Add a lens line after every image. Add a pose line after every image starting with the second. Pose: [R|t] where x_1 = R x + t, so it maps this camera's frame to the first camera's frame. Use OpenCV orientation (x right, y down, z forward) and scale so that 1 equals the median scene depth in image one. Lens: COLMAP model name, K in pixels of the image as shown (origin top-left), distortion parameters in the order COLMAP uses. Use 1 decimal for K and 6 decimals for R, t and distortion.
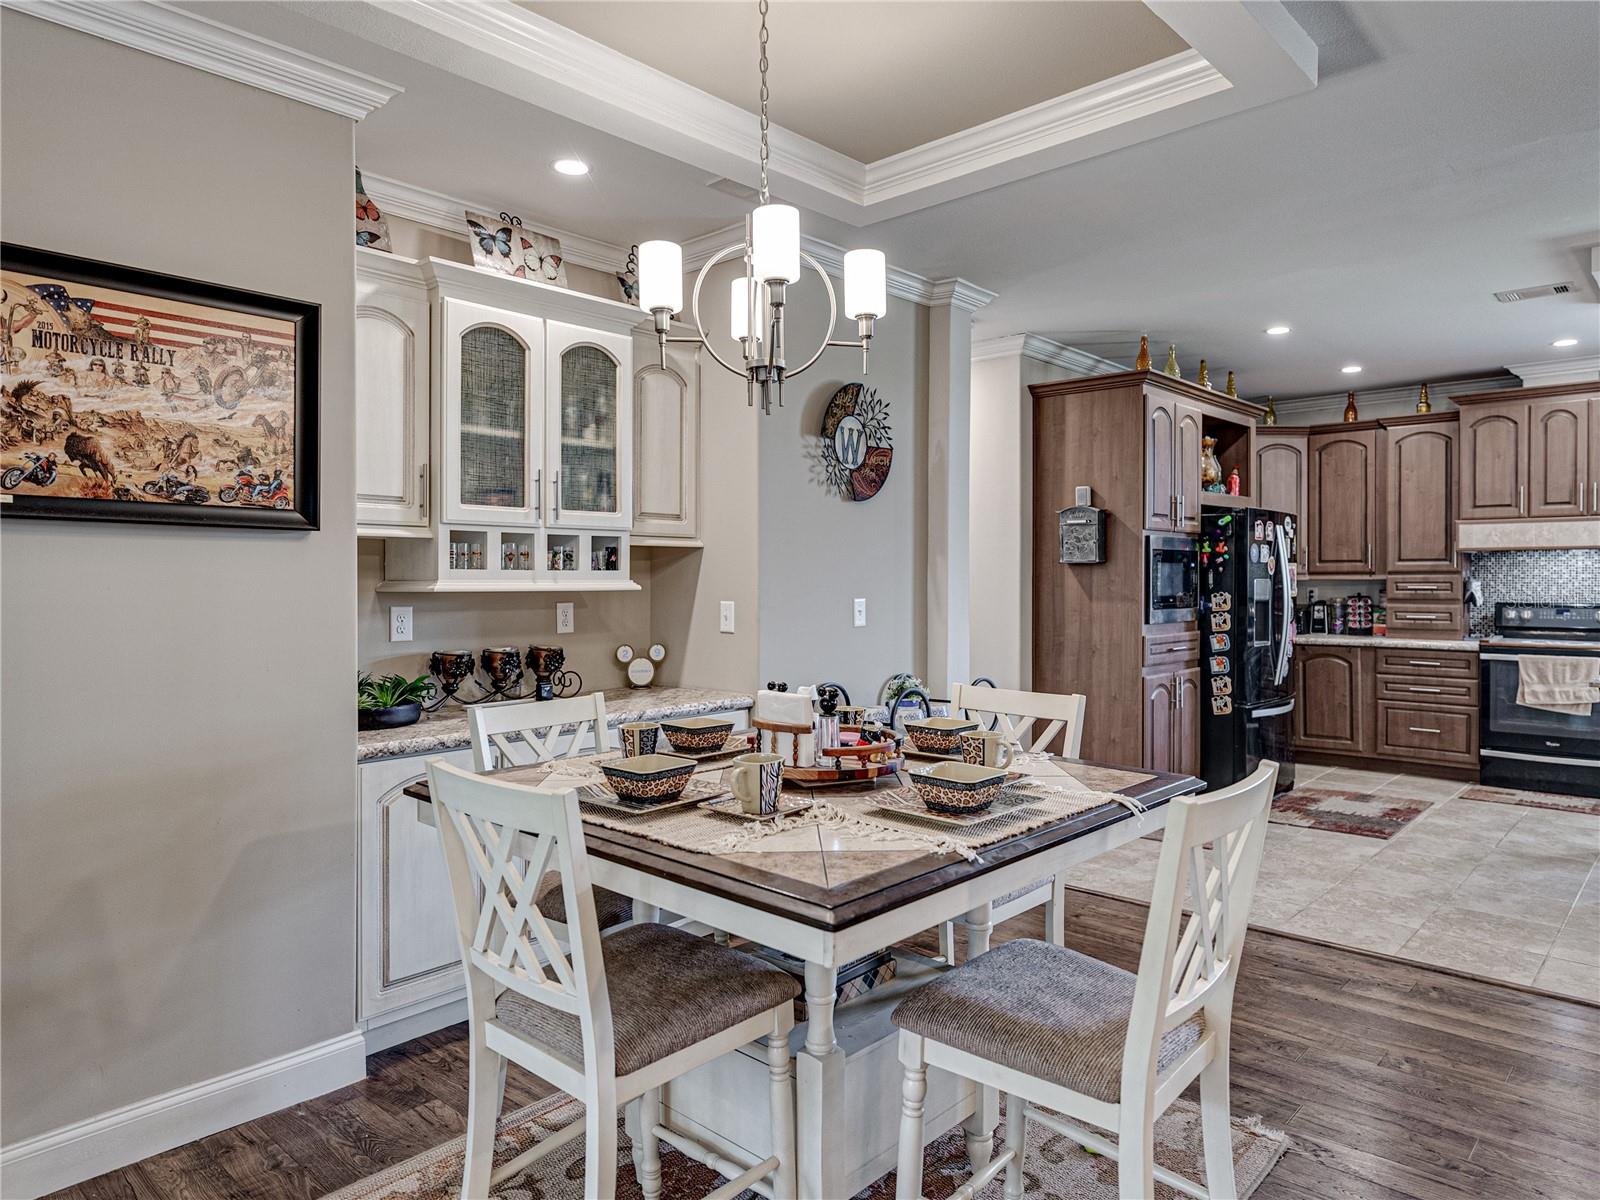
lens RADIAL K [[1005.9, 0, 805.8], [0, 1005.9, 586.4], [0, 0, 1]] dist [-0.001448, -0.002152]
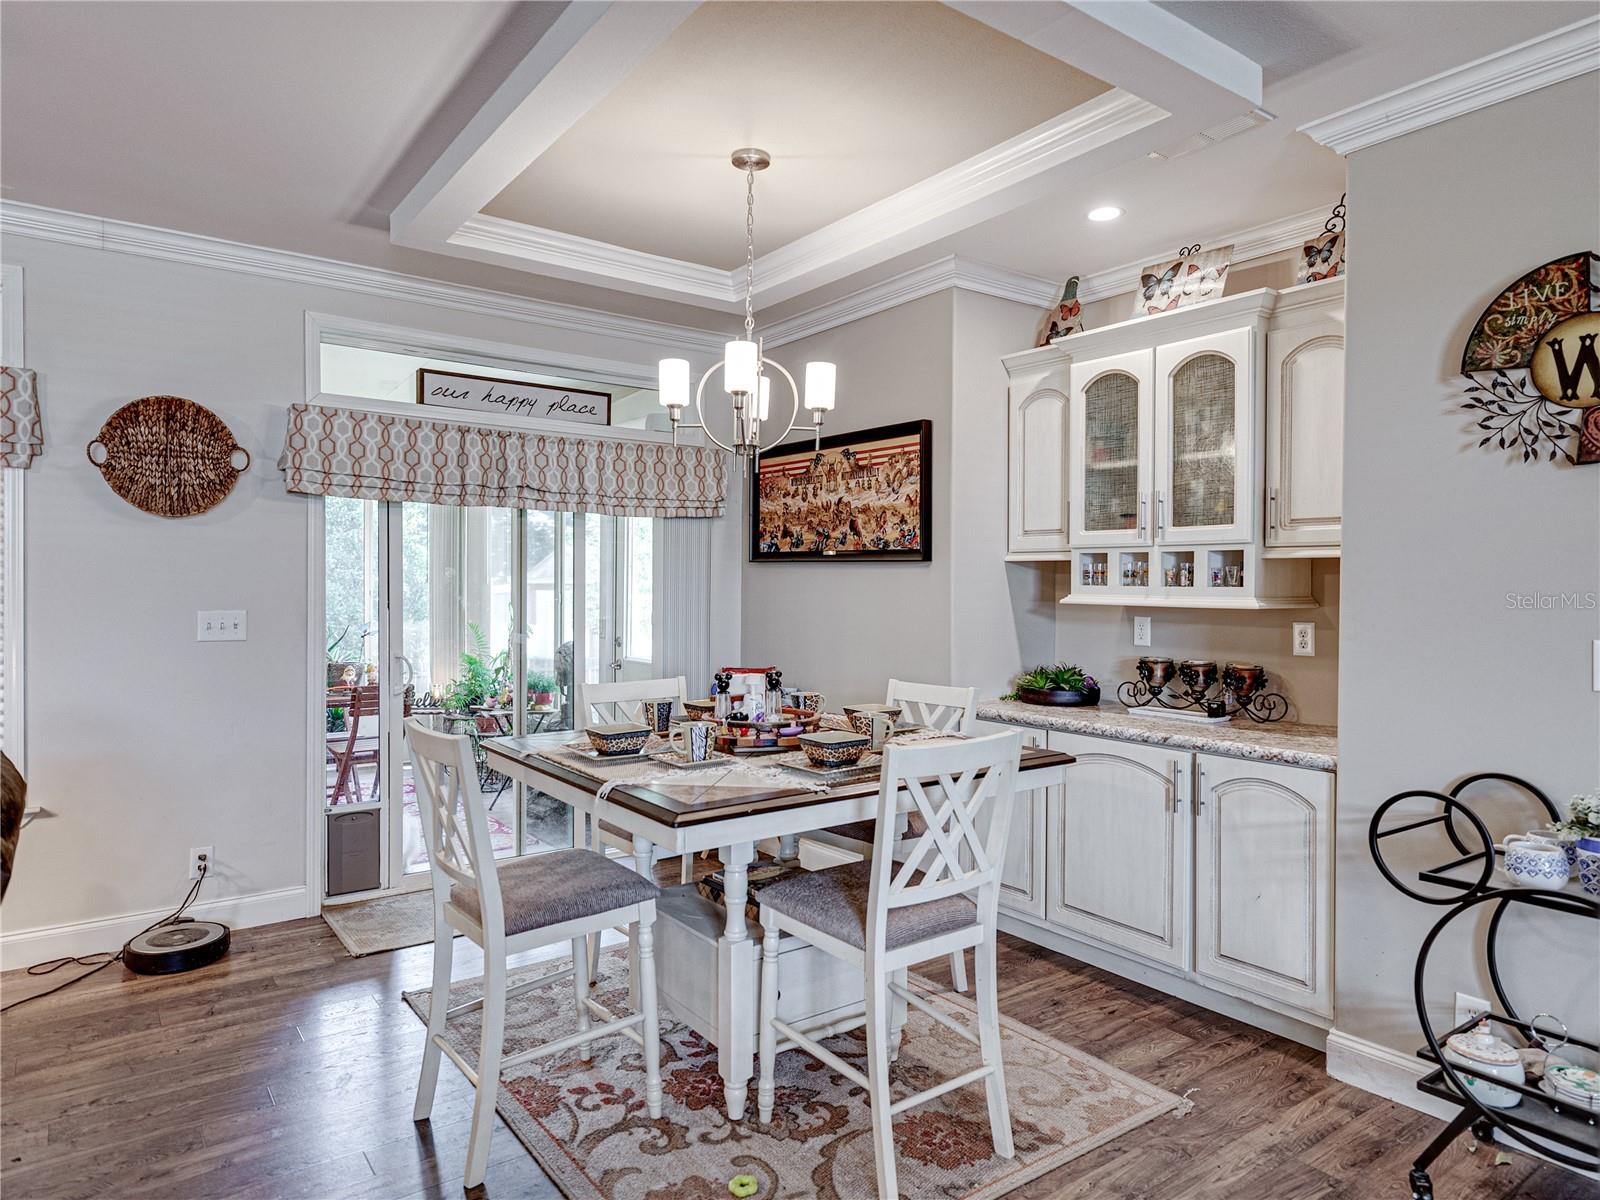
lens RADIAL K [[992.1, 0, 803.9], [0, 992.1, 592.5], [0, 0, 1]] dist [0.003185, 0.000857]
pose [[-0.186824, 0.011215, -0.982329, 0.494444], [-0.014564, 0.999793, 0.014184, -0.011493], [0.982285, 0.016956, -0.186622, 0.498551]]
